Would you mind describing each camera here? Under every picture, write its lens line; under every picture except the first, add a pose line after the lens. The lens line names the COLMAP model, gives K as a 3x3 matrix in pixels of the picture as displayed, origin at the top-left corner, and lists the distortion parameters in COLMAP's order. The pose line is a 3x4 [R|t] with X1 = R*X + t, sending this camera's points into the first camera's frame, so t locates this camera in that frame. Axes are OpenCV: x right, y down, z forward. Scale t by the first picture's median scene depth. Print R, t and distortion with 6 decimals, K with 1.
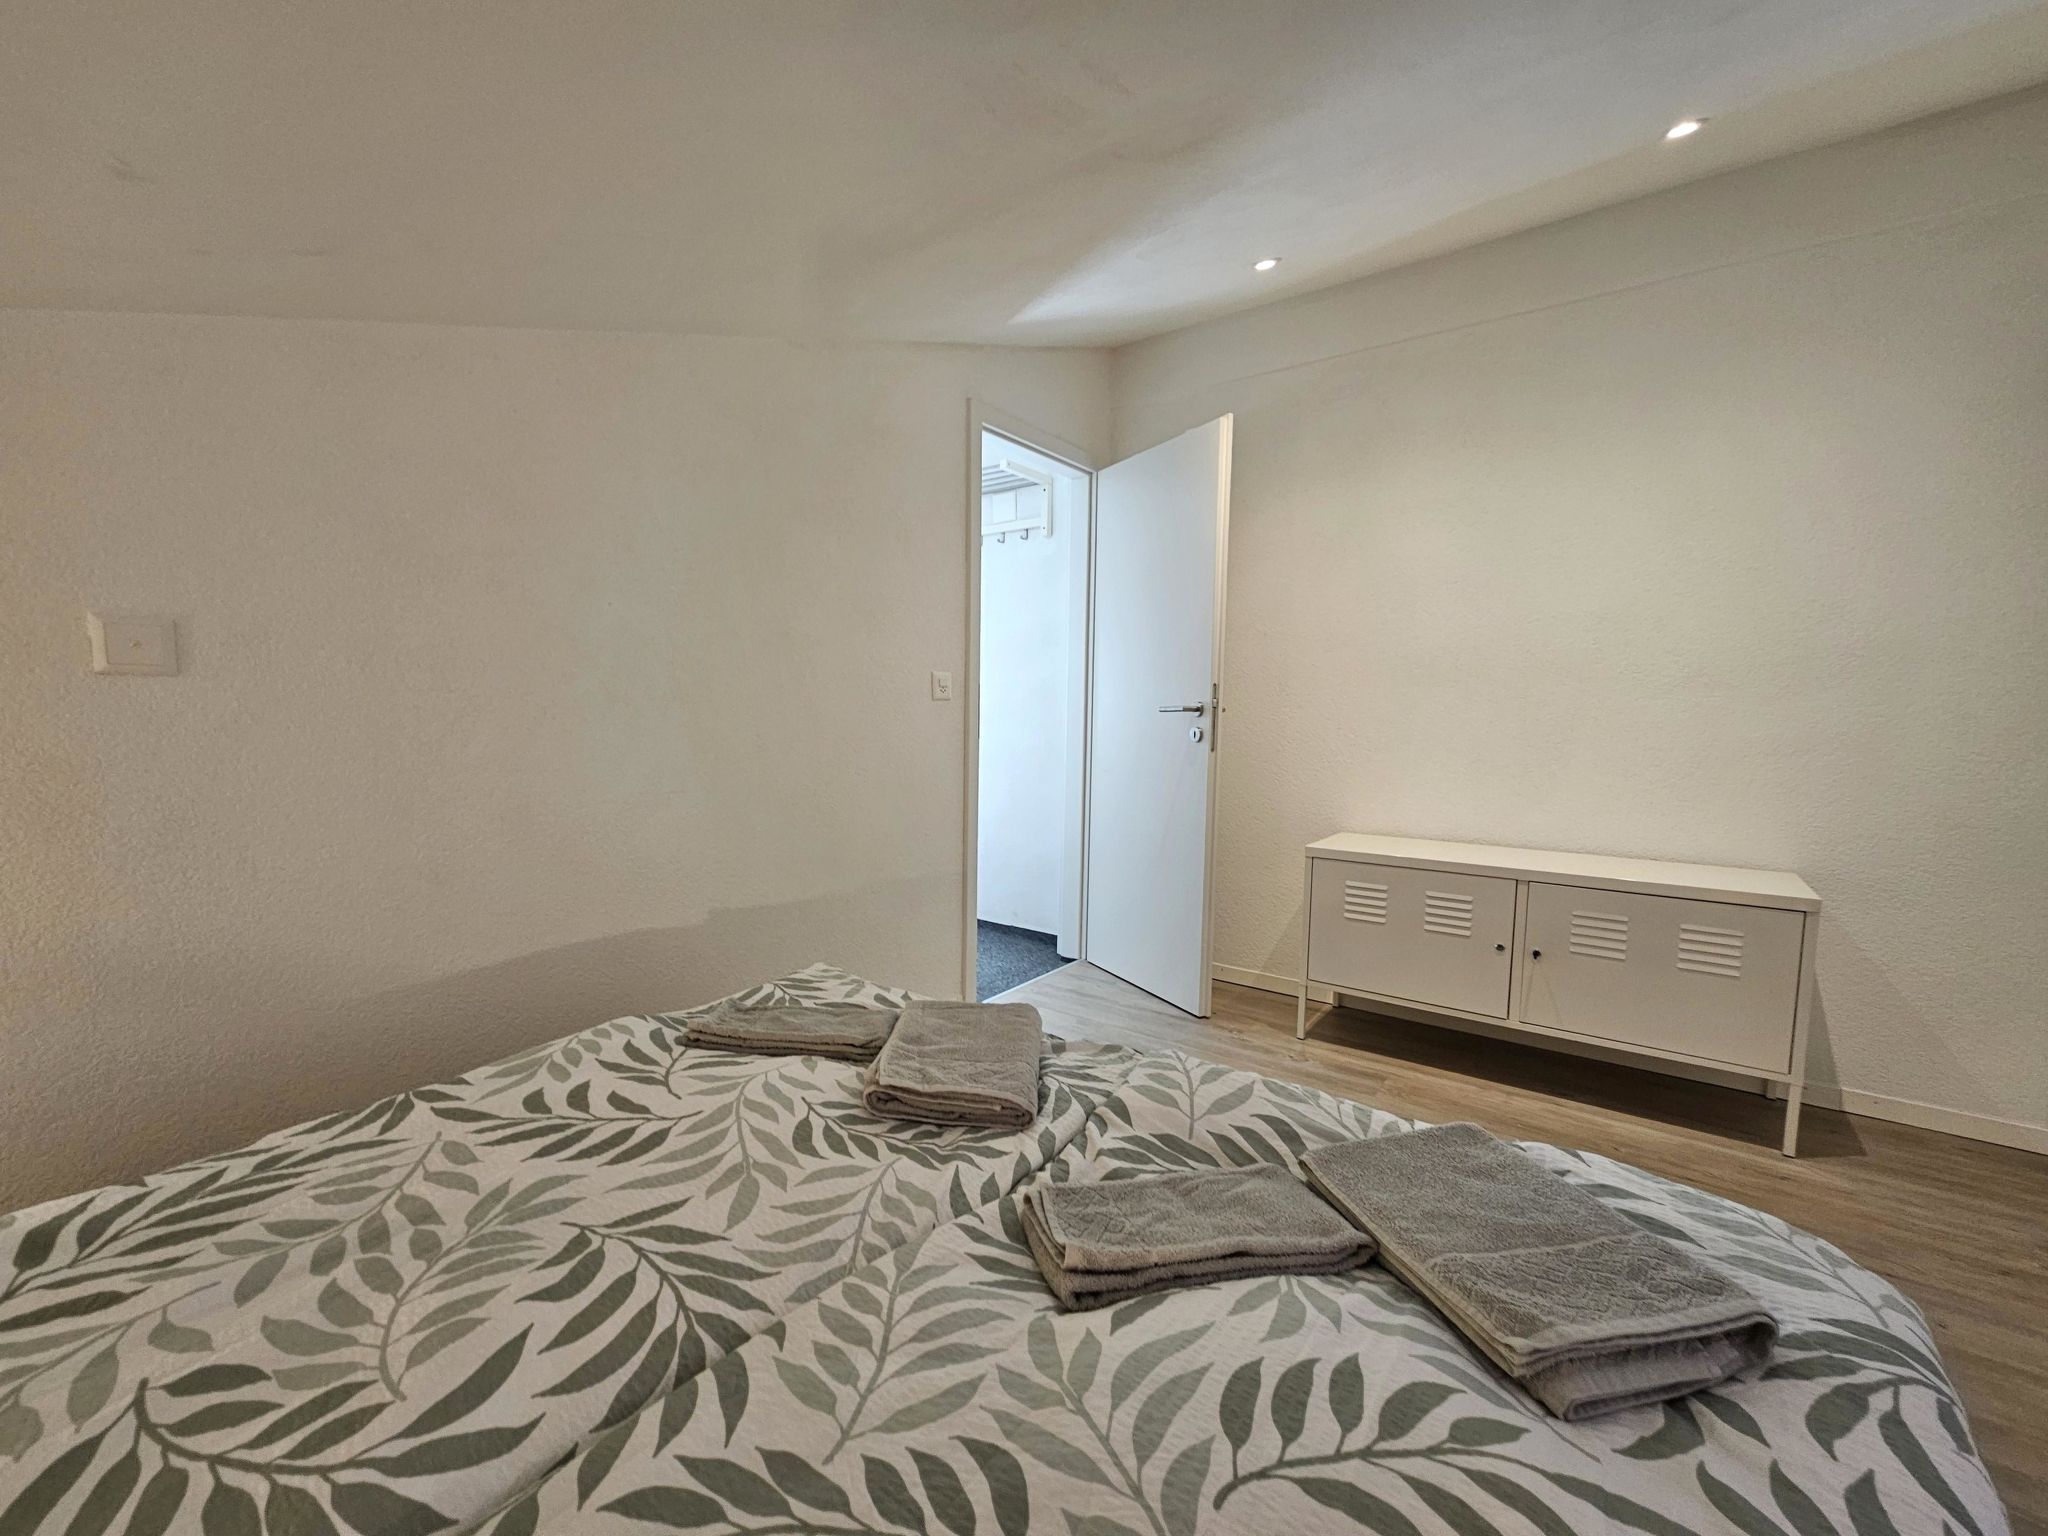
lens RADIAL K [[846.6, 0, 1019.7], [0, 846.6, 766.8], [0, 0, 1]] dist [0.000212, 0.000915]
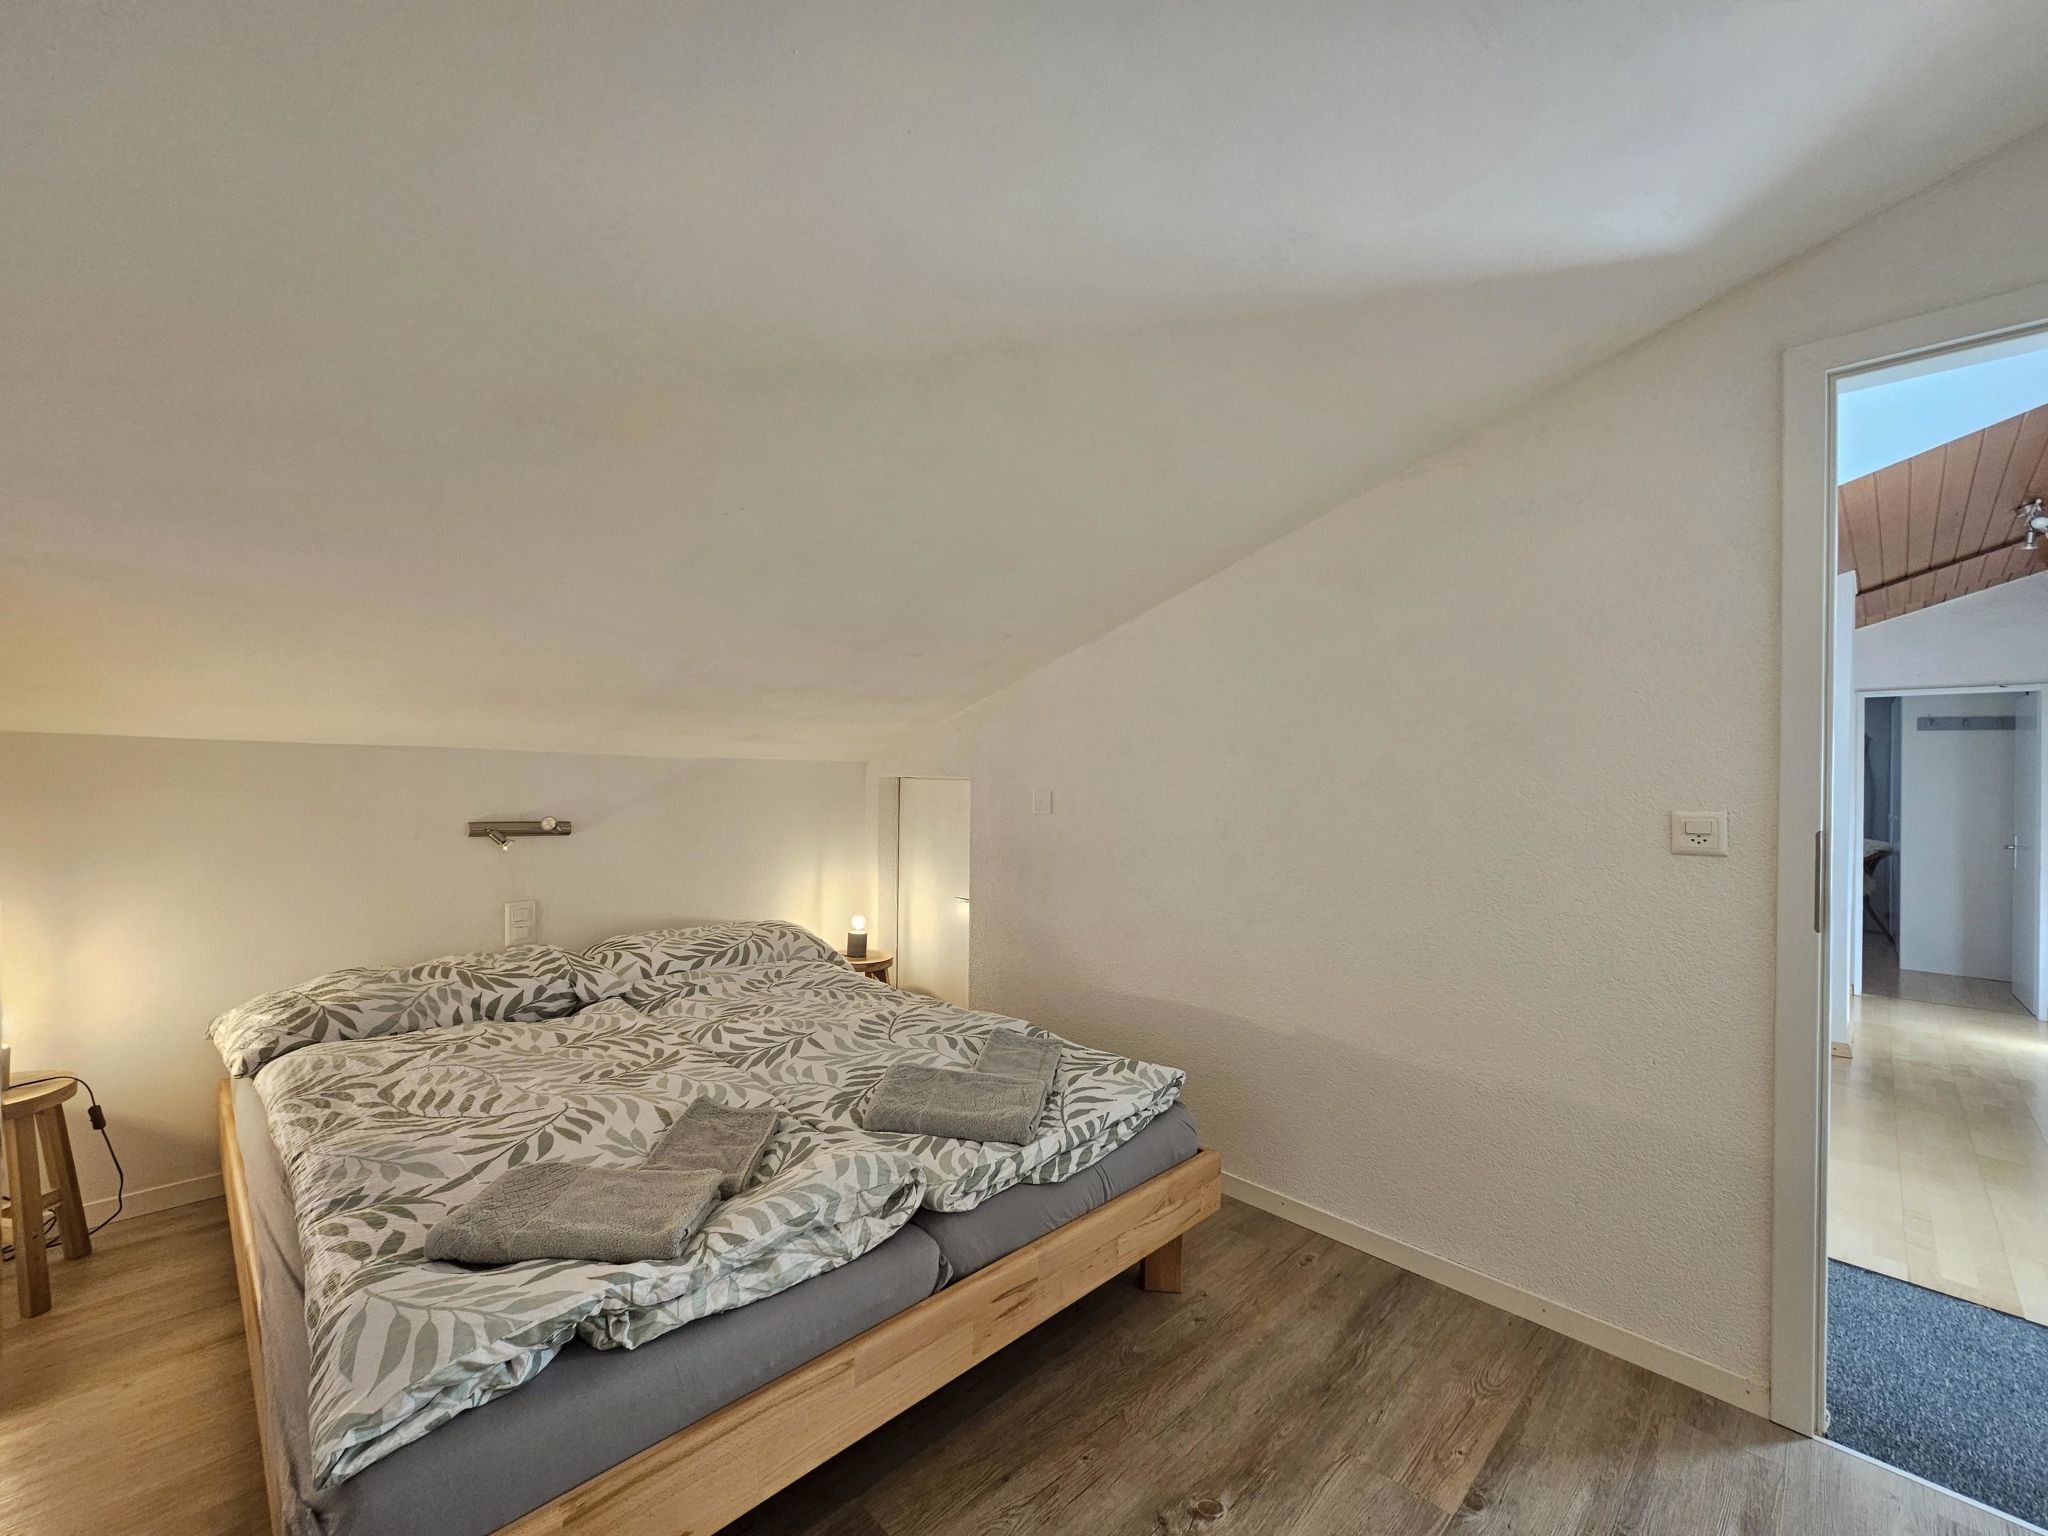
lens RADIAL K [[846.6, 0, 1019.9], [0, 846.6, 778.3], [0, 0, 1]] dist [0.000212, 0.000915]
pose [[-0.158694, -0.010280, -0.987274, 2.263019], [-0.080939, 0.996716, 0.002632, -0.360162], [0.984005, 0.080327, -0.159005, 2.242792]]
